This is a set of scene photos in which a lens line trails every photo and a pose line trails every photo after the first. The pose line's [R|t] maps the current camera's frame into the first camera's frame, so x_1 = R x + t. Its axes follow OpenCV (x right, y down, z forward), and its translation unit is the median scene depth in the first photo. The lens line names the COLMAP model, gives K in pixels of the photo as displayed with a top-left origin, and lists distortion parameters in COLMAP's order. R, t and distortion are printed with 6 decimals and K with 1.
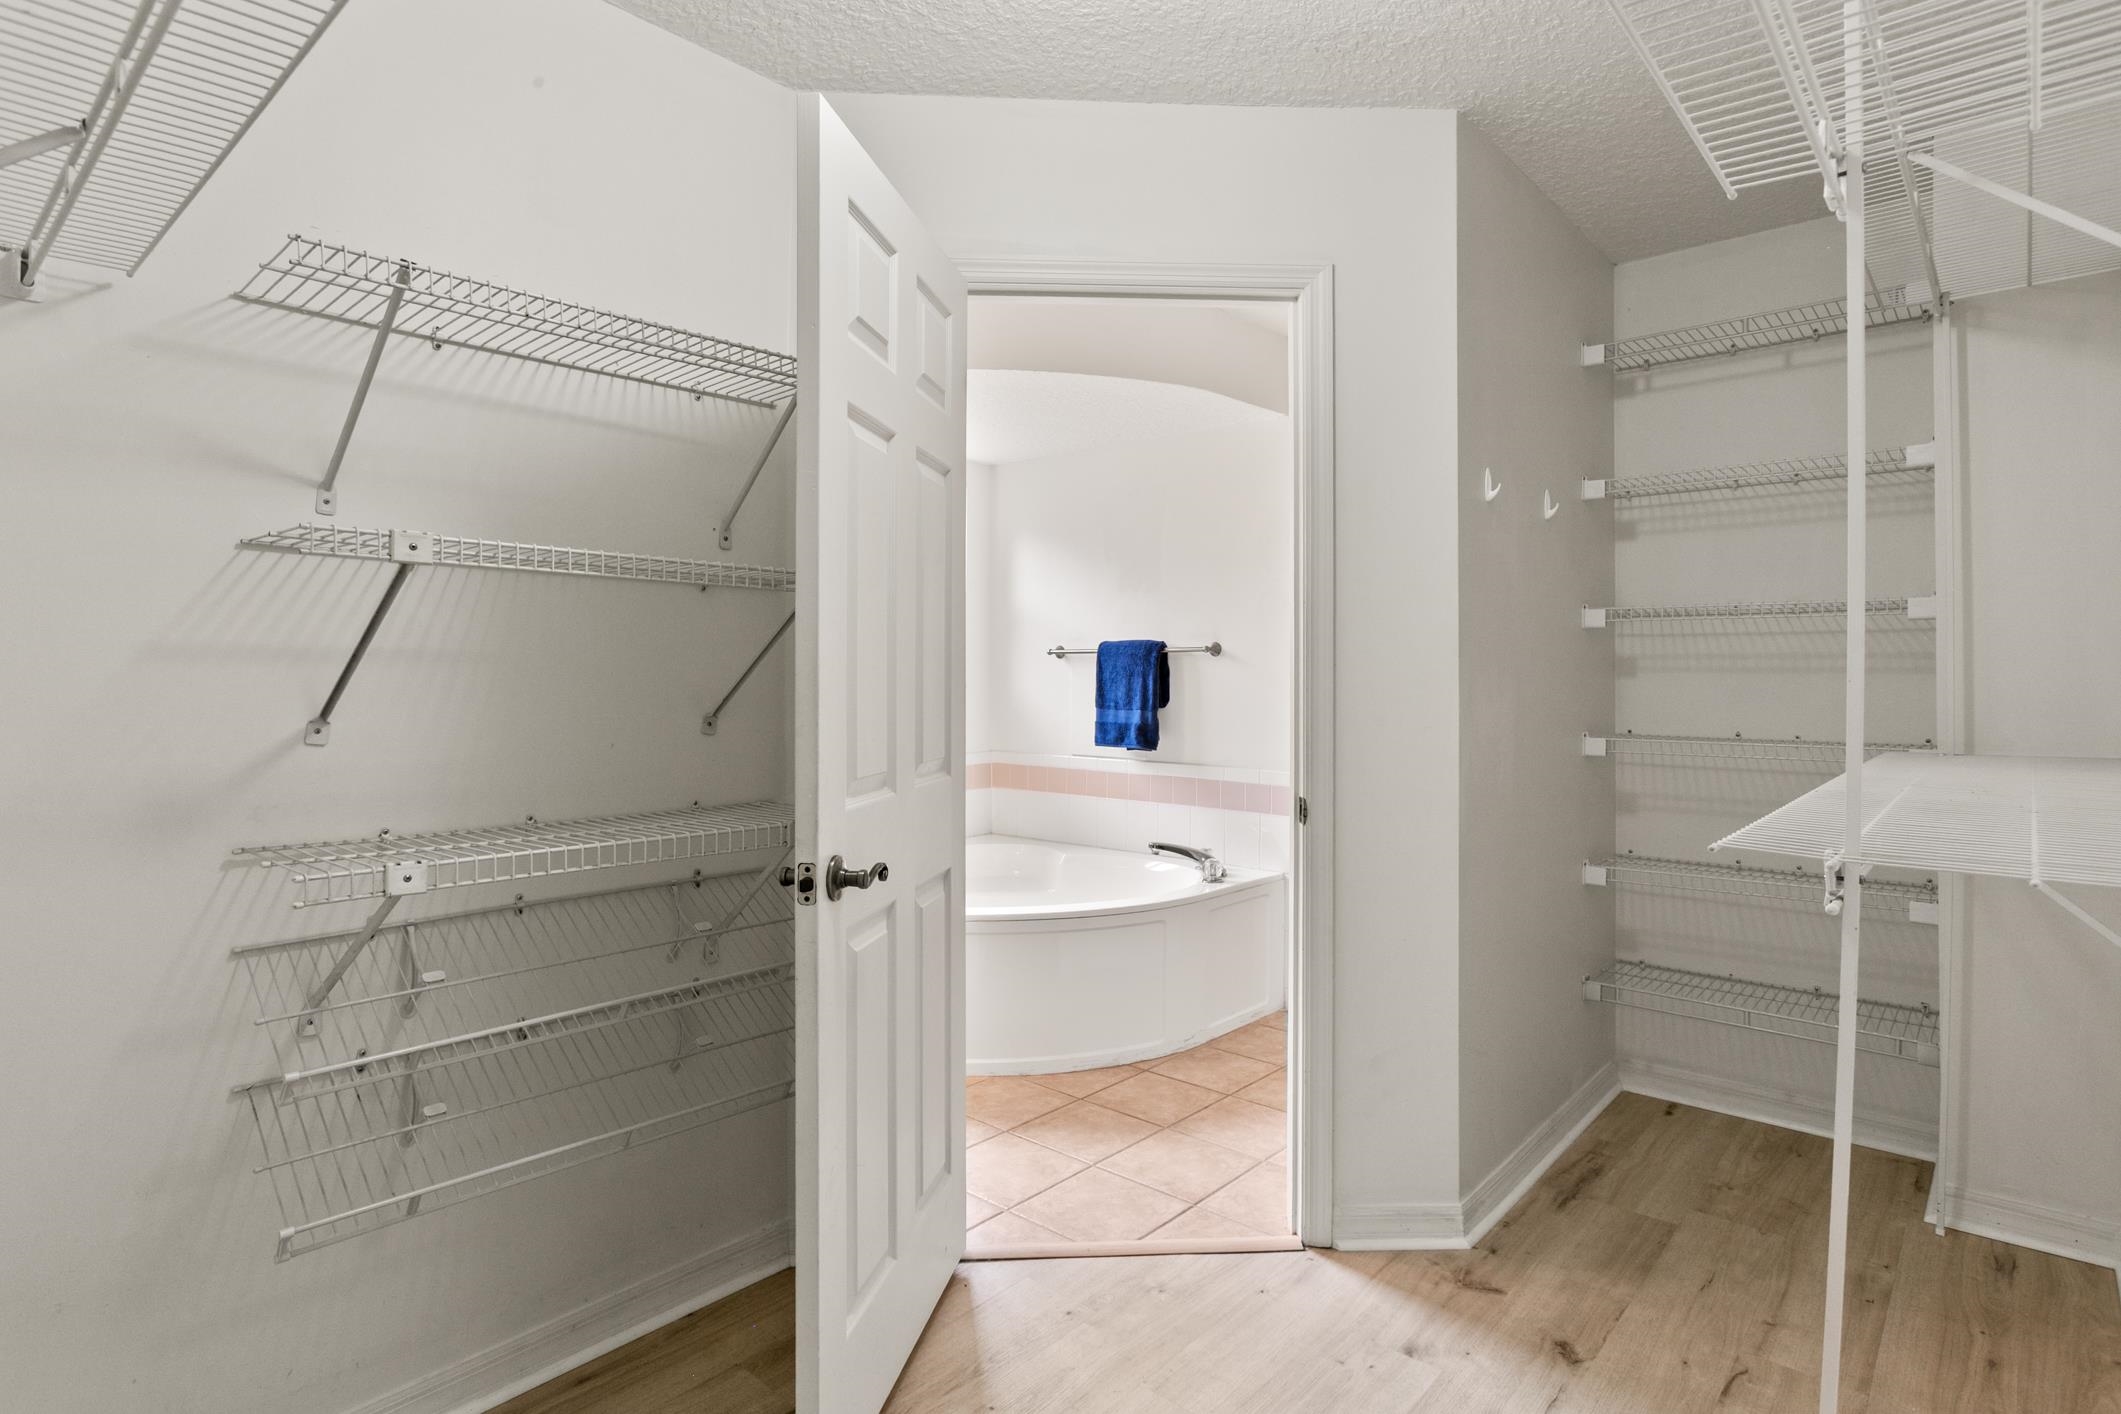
lens RADIAL K [[1094.3, 0, 1060.0], [0, 1094.3, 671.9], [0, 0, 1]] dist [-0.002780, -0.000004]
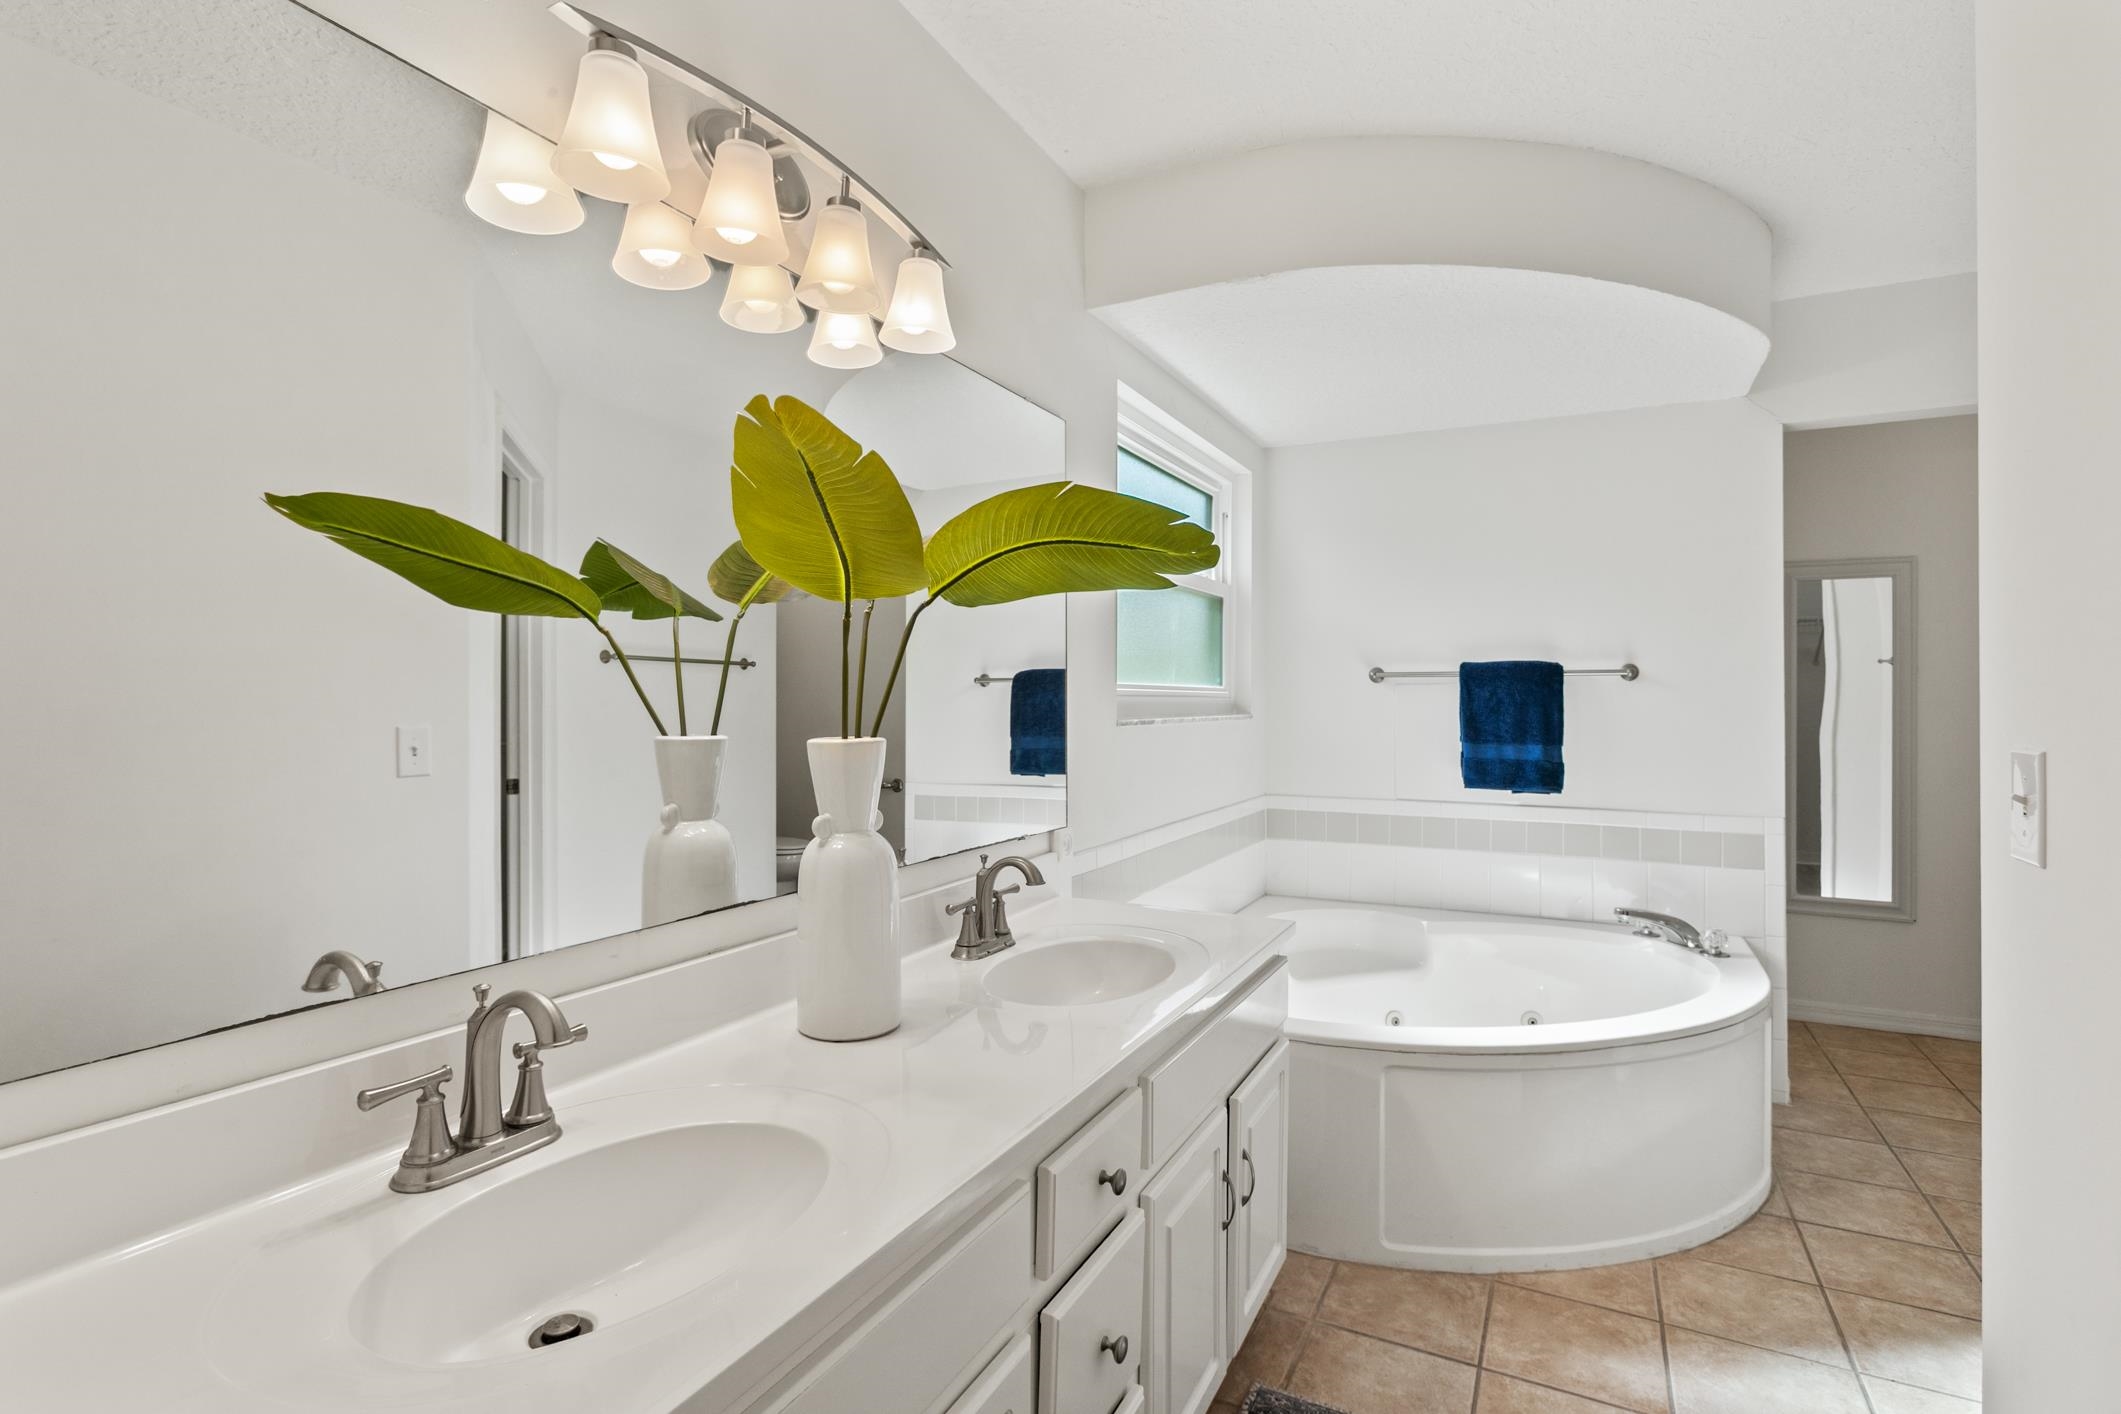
lens RADIAL K [[1016.2, 0, 1060.5], [0, 1016.2, 707.0], [0, 0, 1]] dist [0.003268, 0.001026]
pose [[0.970635, -0.001555, 0.240550, -0.455813], [0.000265, 0.999985, 0.005396, 0.002128], [-0.240555, -0.005174, 0.970622, 0.337140]]
